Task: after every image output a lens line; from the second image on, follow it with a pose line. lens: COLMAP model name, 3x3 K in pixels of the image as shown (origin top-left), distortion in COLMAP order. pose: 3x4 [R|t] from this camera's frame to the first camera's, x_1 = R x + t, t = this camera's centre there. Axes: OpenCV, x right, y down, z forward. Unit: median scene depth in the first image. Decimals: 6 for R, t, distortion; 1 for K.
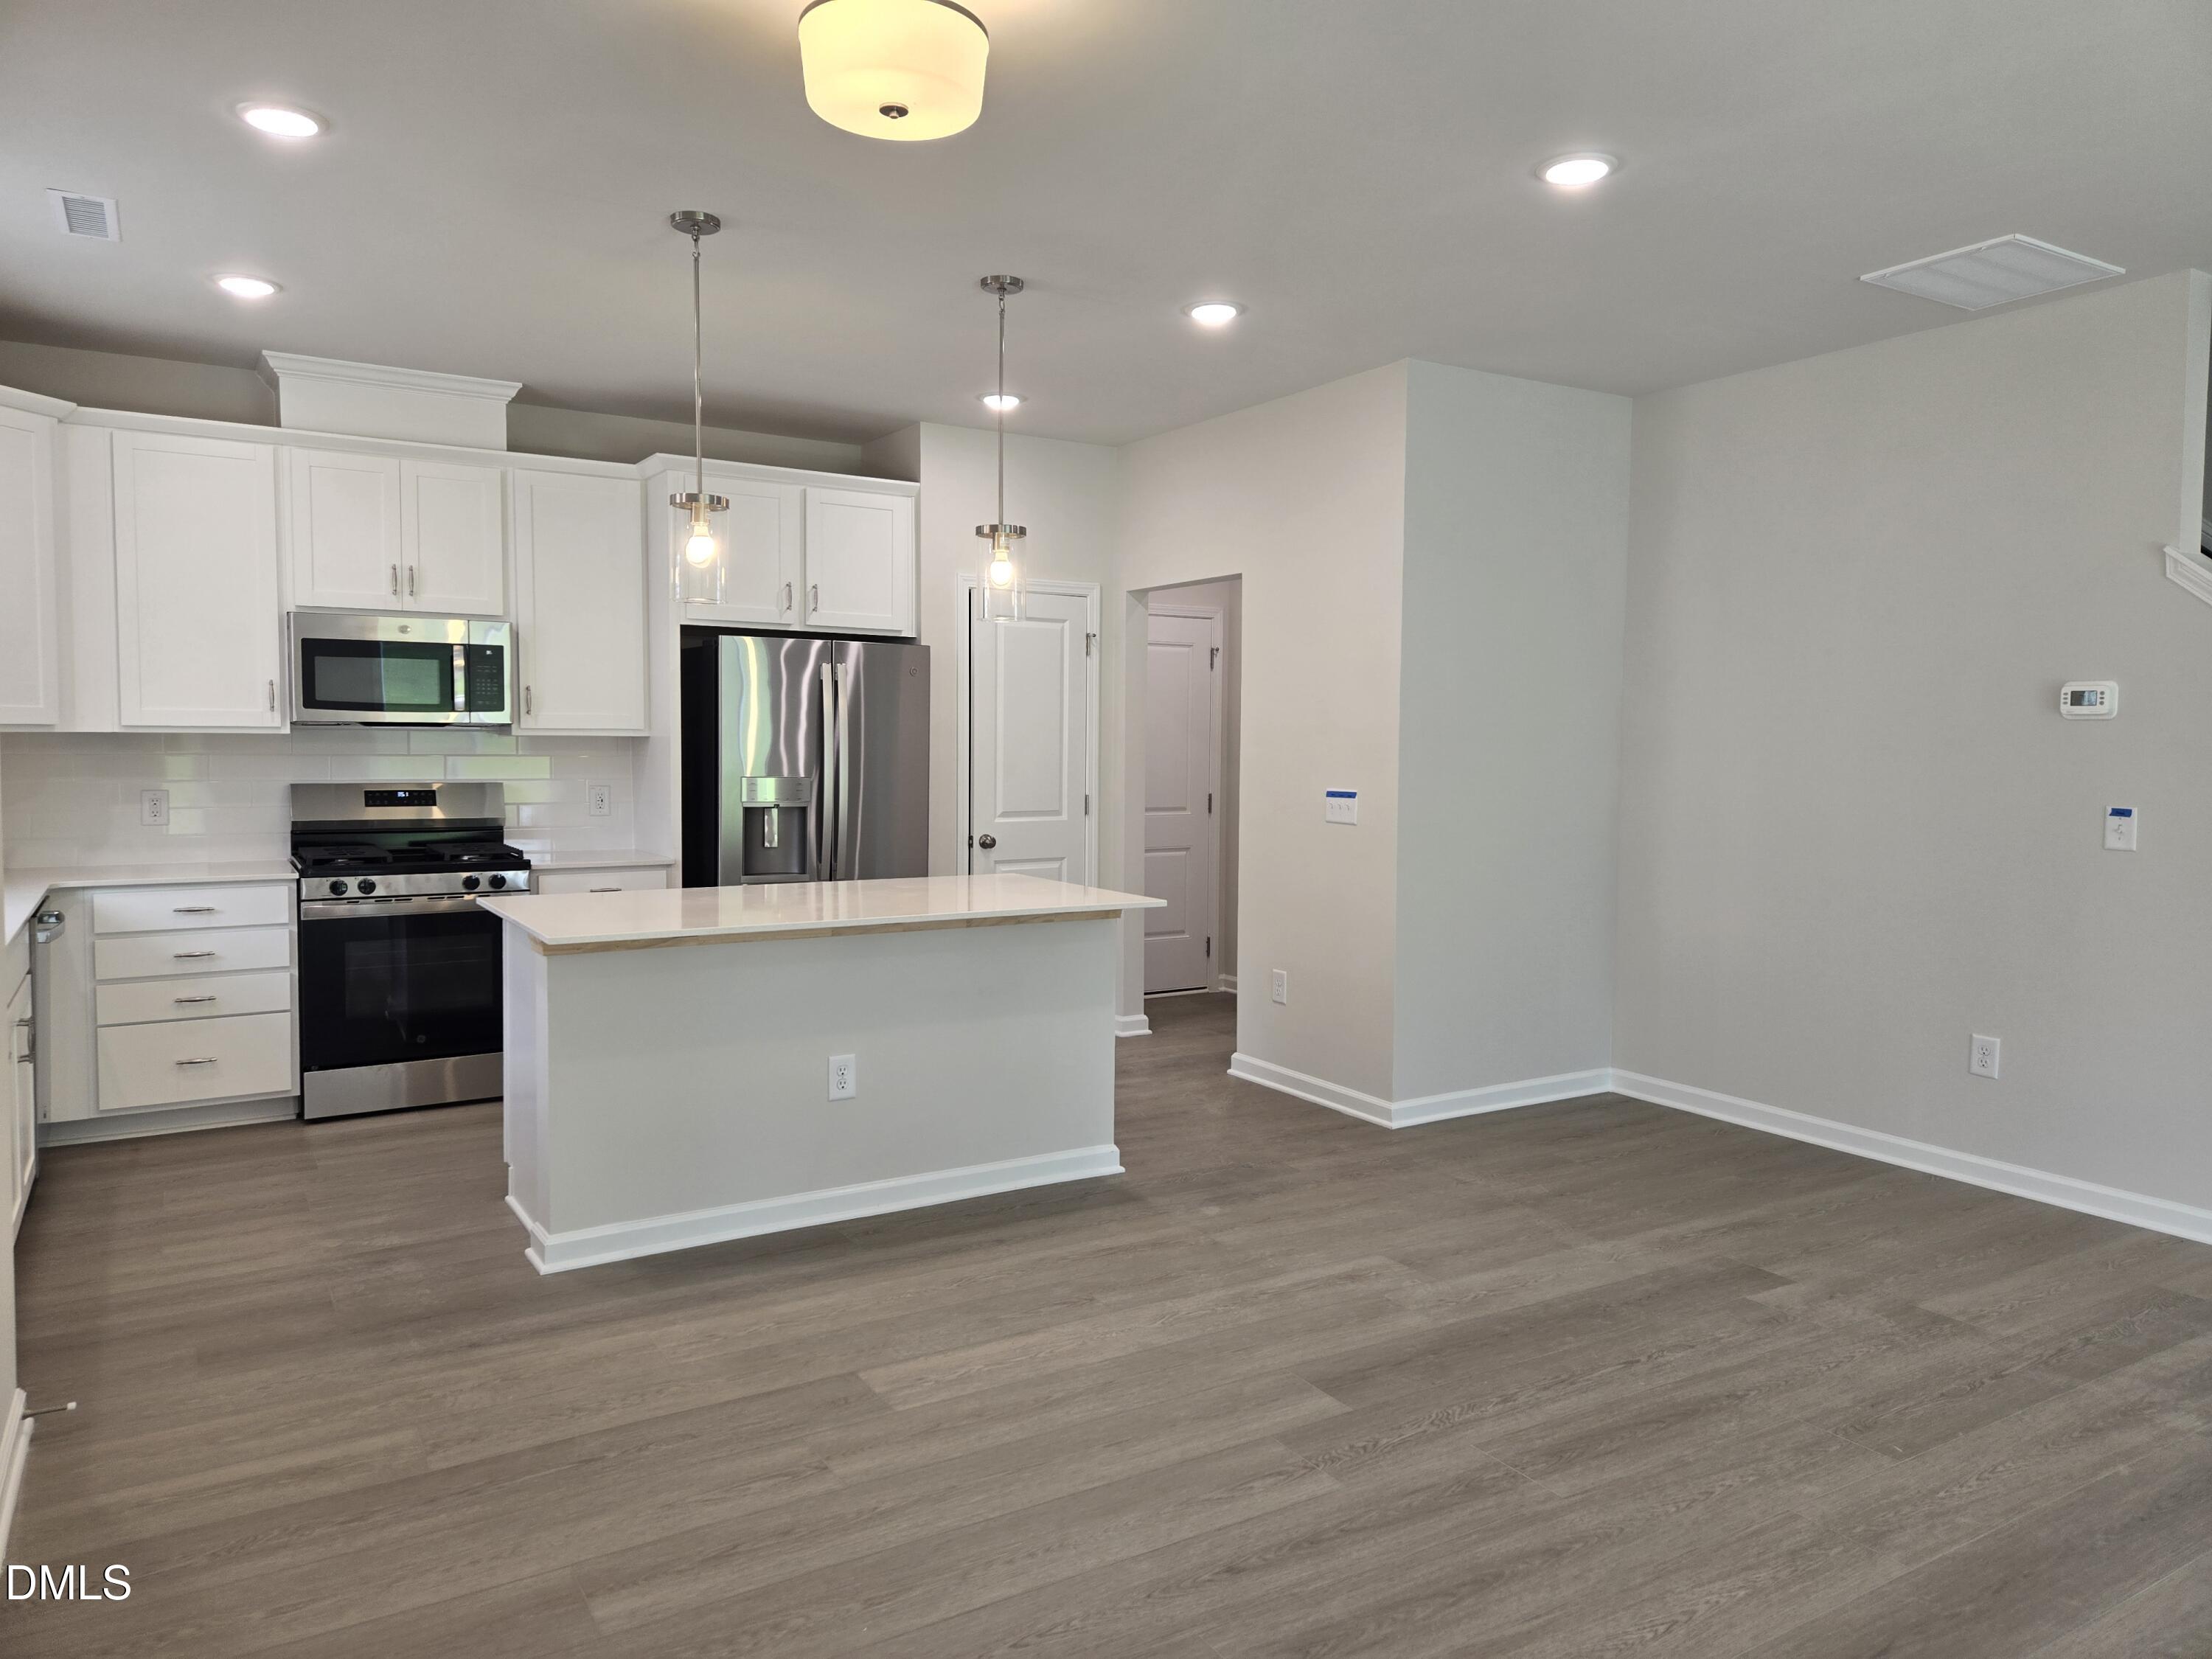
lens RADIAL K [[1476.5, 0, 1112.7], [0, 1476.5, 814.2], [0, 0, 1]] dist [0.080923, -0.065830]
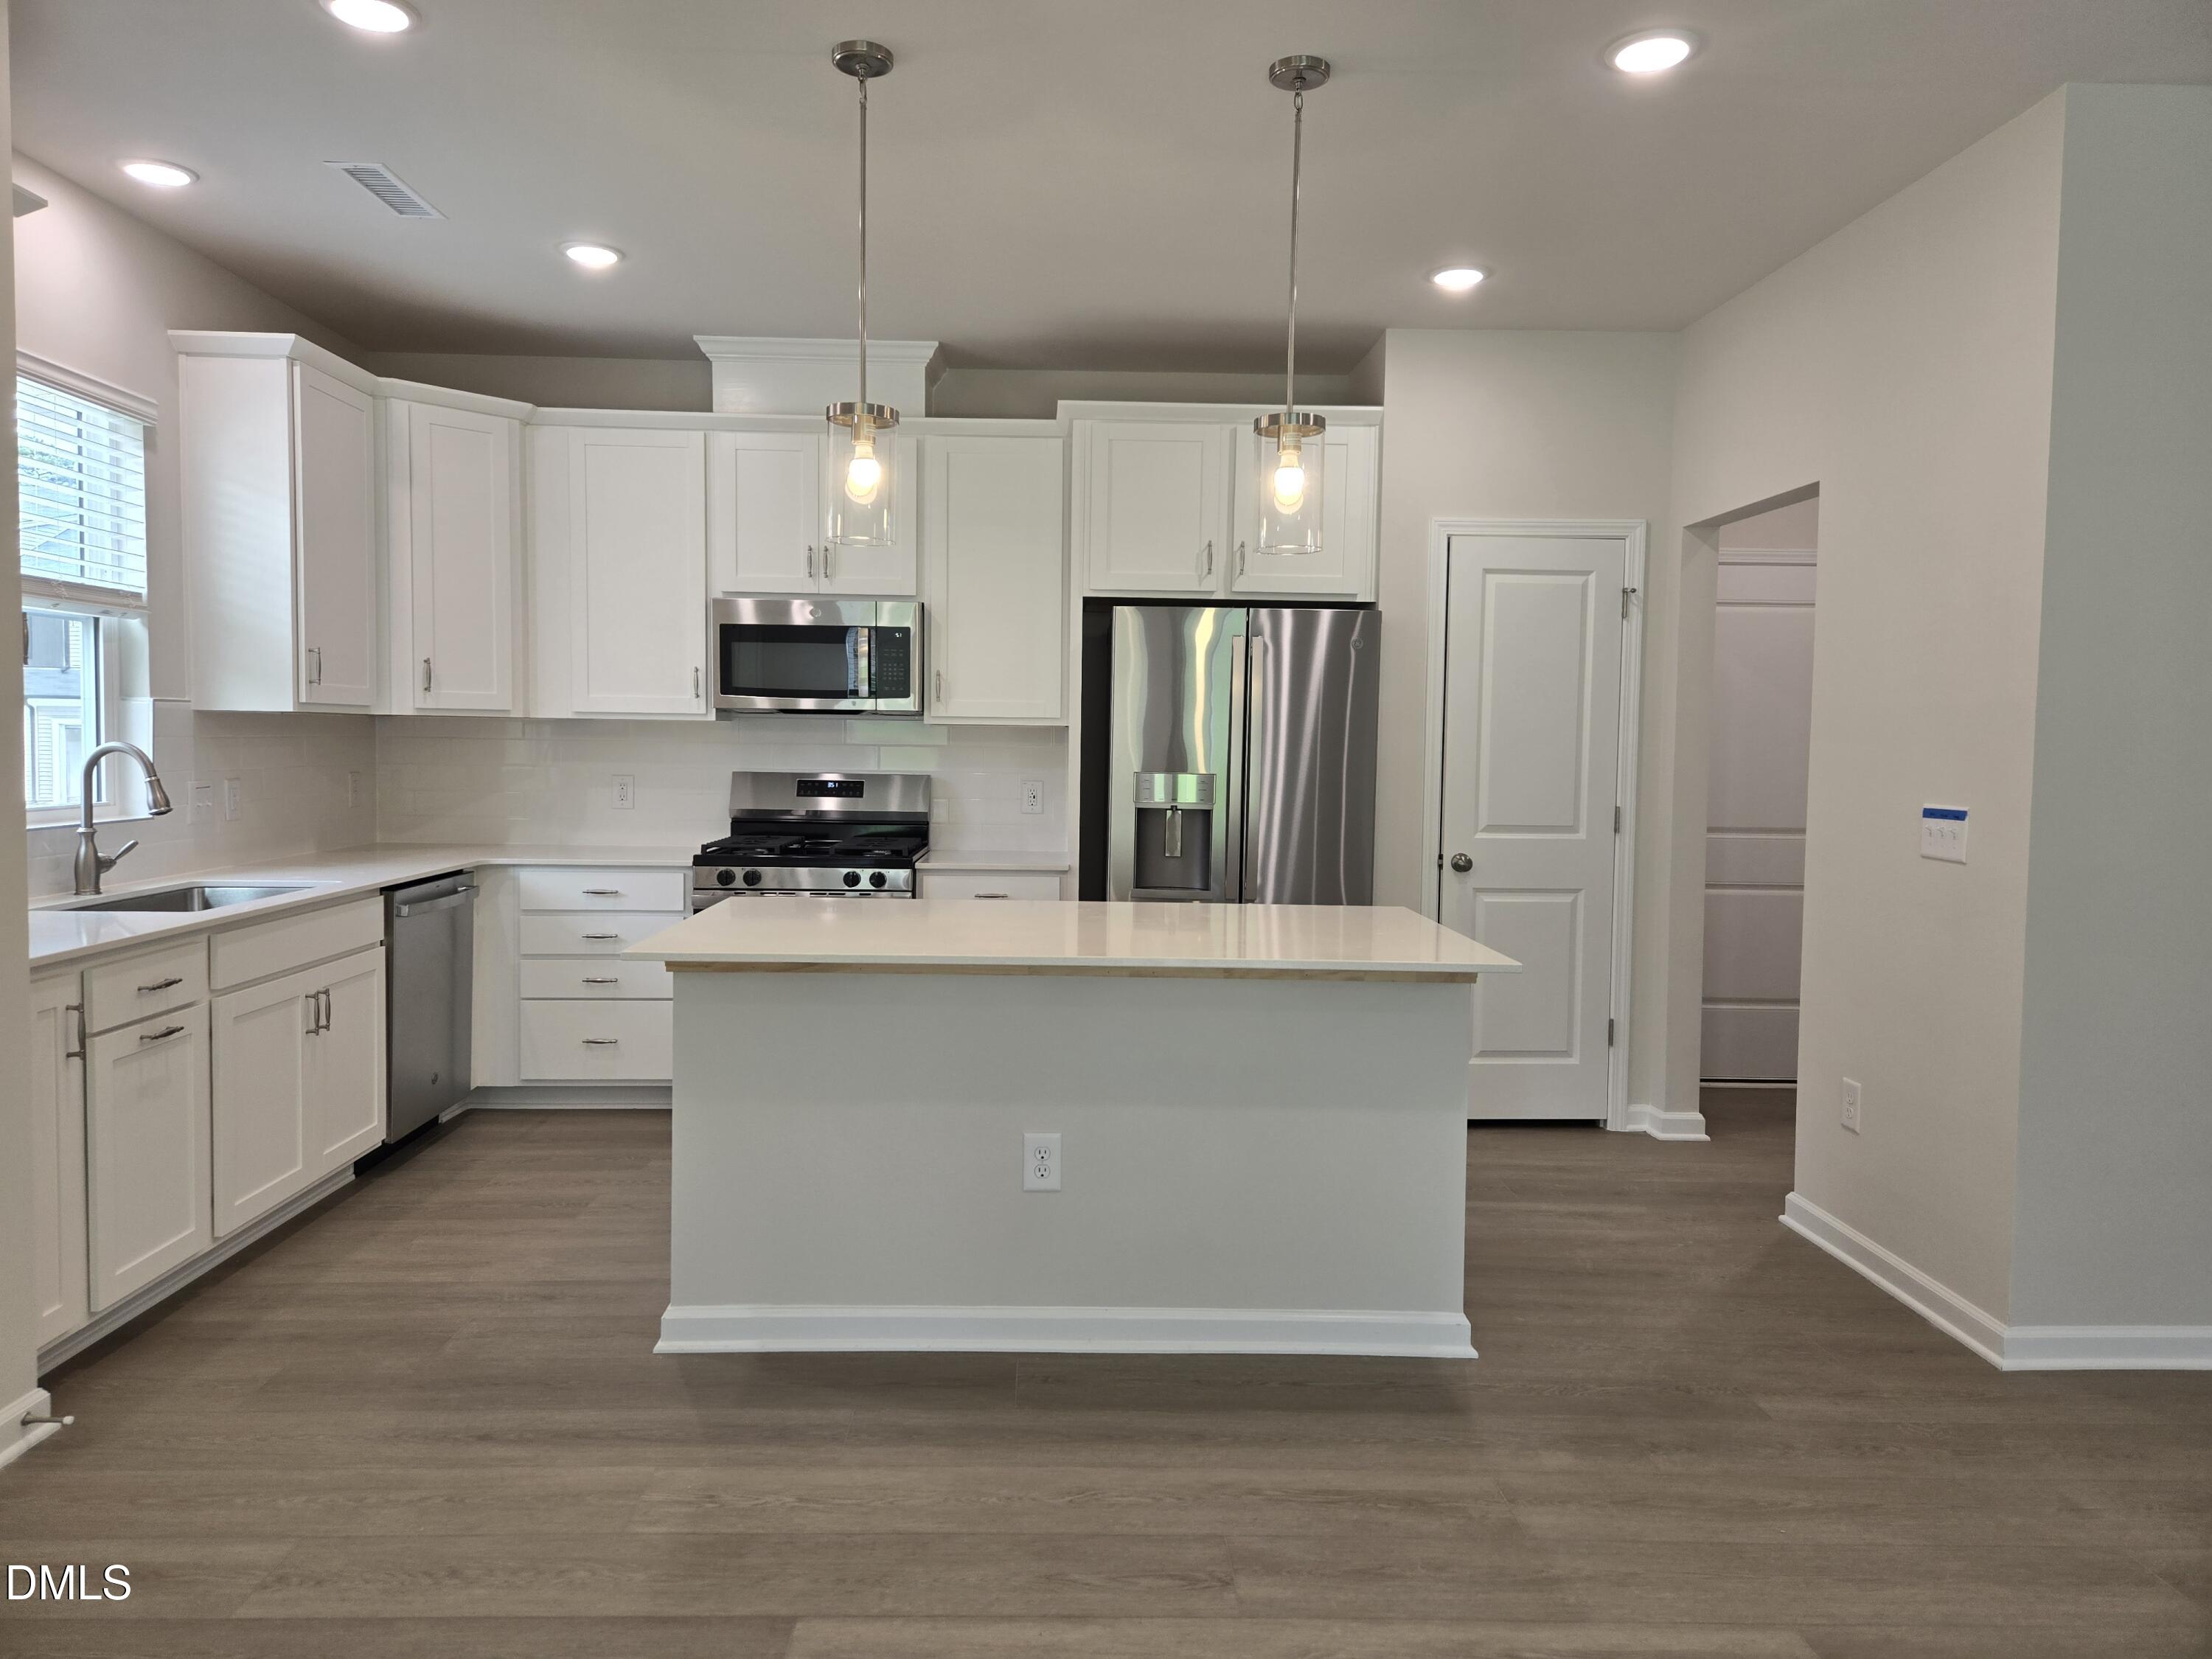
lens RADIAL K [[1485.8, 0, 1096.8], [0, 1485.8, 812.5], [0, 0, 1]] dist [0.076207, -0.067379]
pose [[0.862591, 0.030078, -0.505006, 0.187022], [-0.033948, 0.999422, 0.001540, -0.003181], [0.504761, 0.015816, 0.863114, 0.297449]]
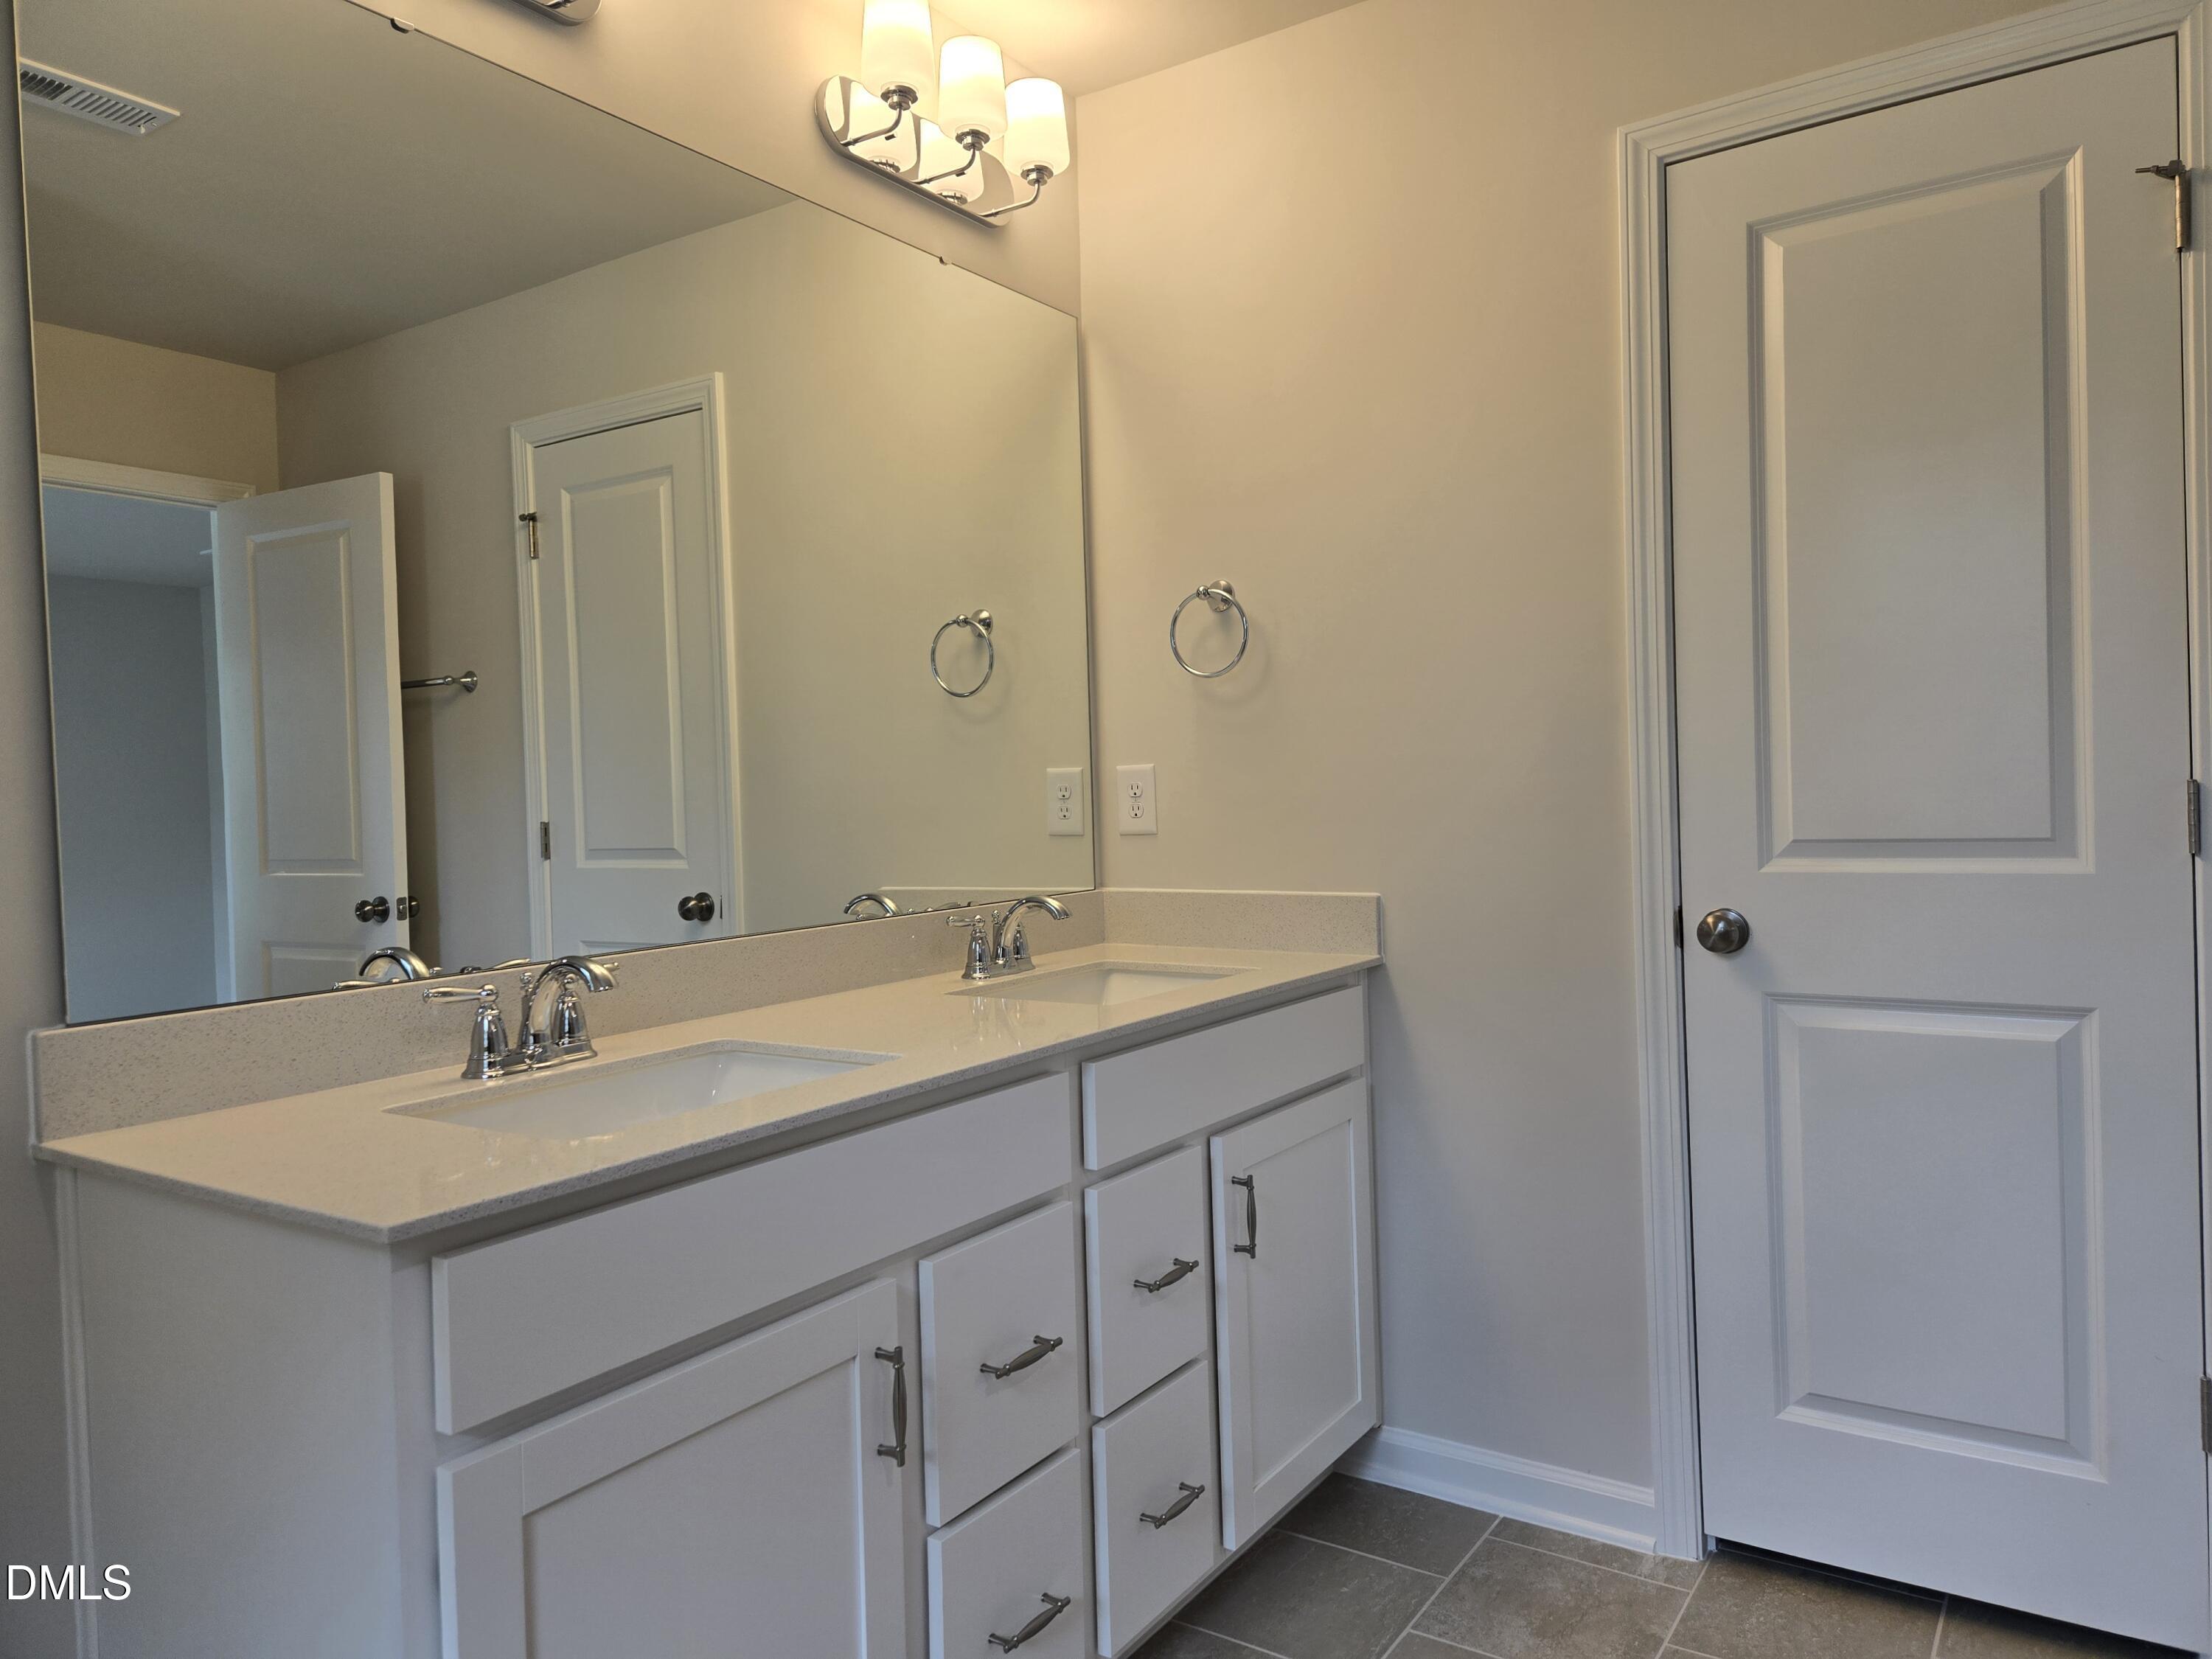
lens RADIAL K [[1485.8, 0, 1096.8], [0, 1485.8, 812.5], [0, 0, 1]] dist [0.076207, -0.067379]
pose [[0.407780, -0.005440, -0.913064, 0.201493], [-0.015953, 0.999787, -0.013081, -0.000290], [0.912941, 0.019900, 0.407606, 0.968578]]
